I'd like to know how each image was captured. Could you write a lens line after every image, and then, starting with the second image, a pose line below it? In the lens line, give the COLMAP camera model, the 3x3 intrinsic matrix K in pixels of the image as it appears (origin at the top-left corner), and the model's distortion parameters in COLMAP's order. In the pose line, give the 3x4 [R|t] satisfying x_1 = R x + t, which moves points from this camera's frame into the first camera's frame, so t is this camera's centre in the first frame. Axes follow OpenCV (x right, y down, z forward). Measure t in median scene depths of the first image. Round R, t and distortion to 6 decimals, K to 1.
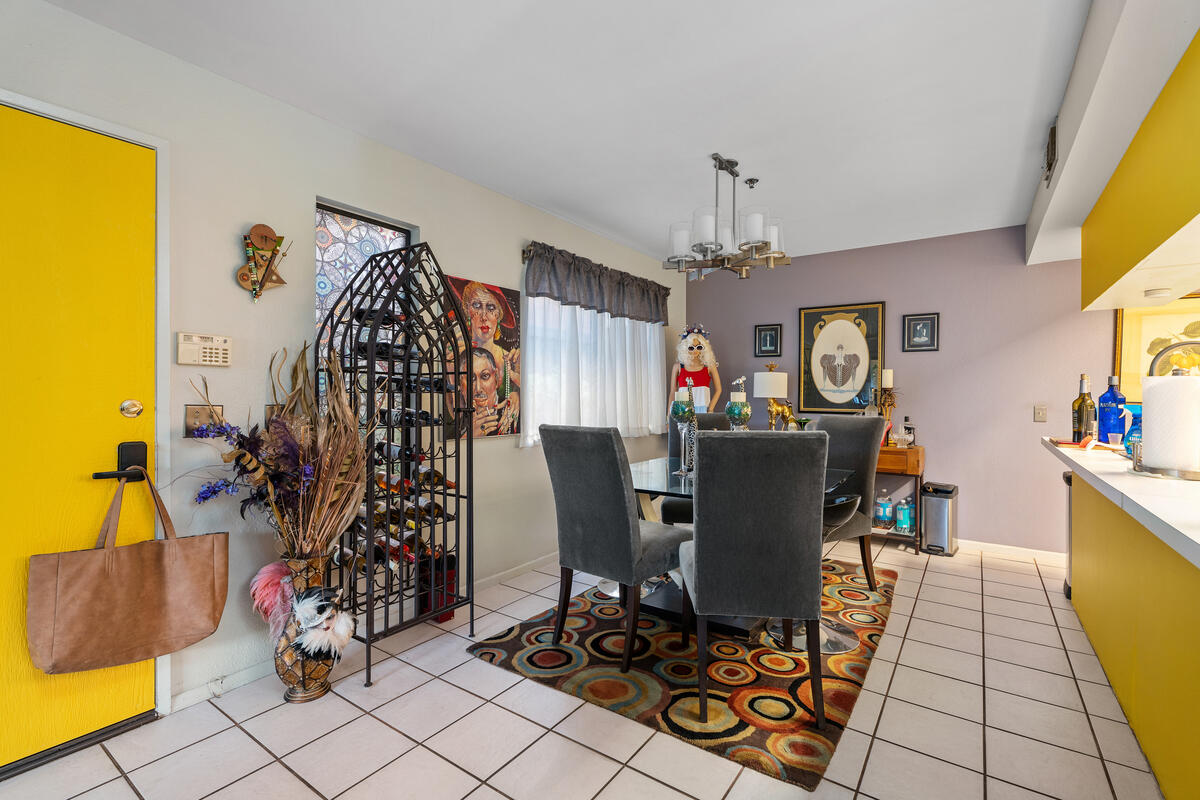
lens RADIAL K [[533.9, 0, 597.3], [0, 533.9, 395.1], [0, 0, 1]] dist [0.000000, -0.000165]
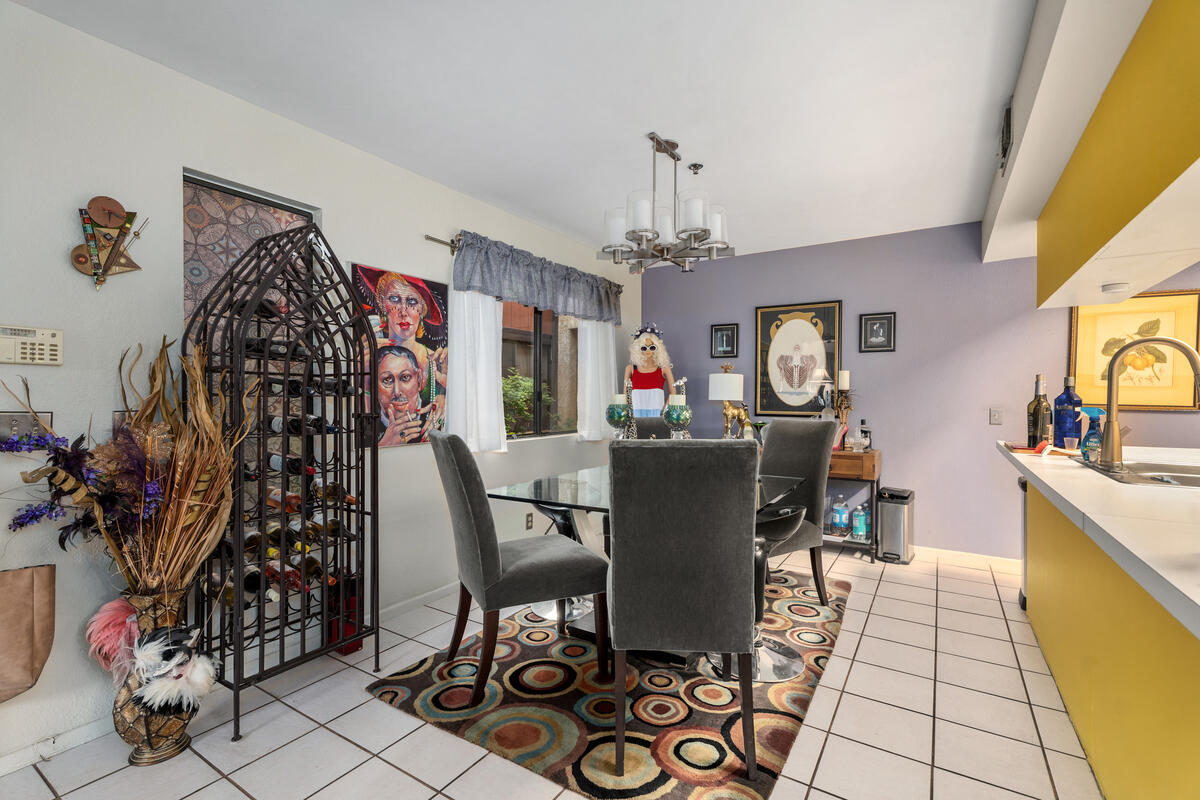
lens RADIAL K [[531.6, 0, 600.0], [0, 531.6, 400.0], [0, 0, 1]] dist [0.000031, -0.000391]
pose [[0.998772, -0.002753, 0.049458, 0.098045], [0.002535, 0.999987, 0.004458, -0.000906], [-0.049470, -0.004327, 0.998766, 0.109711]]
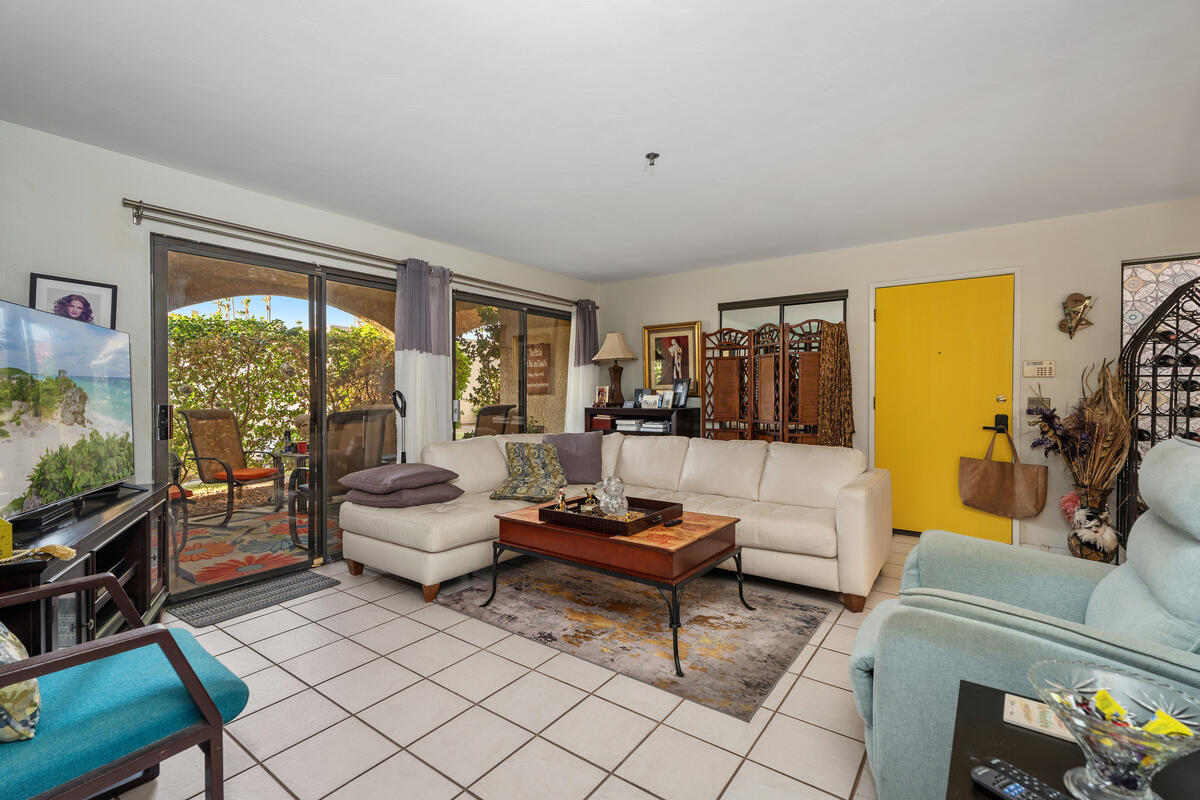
lens RADIAL K [[531.6, 0, 600.0], [0, 531.6, 400.0], [0, 0, 1]] dist [0.000031, -0.000391]
pose [[-0.014125, 0.011342, -0.999836, 0.983733], [-0.000643, 0.999935, 0.011352, 0.004726], [0.999900, 0.000803, -0.014116, -0.445225]]
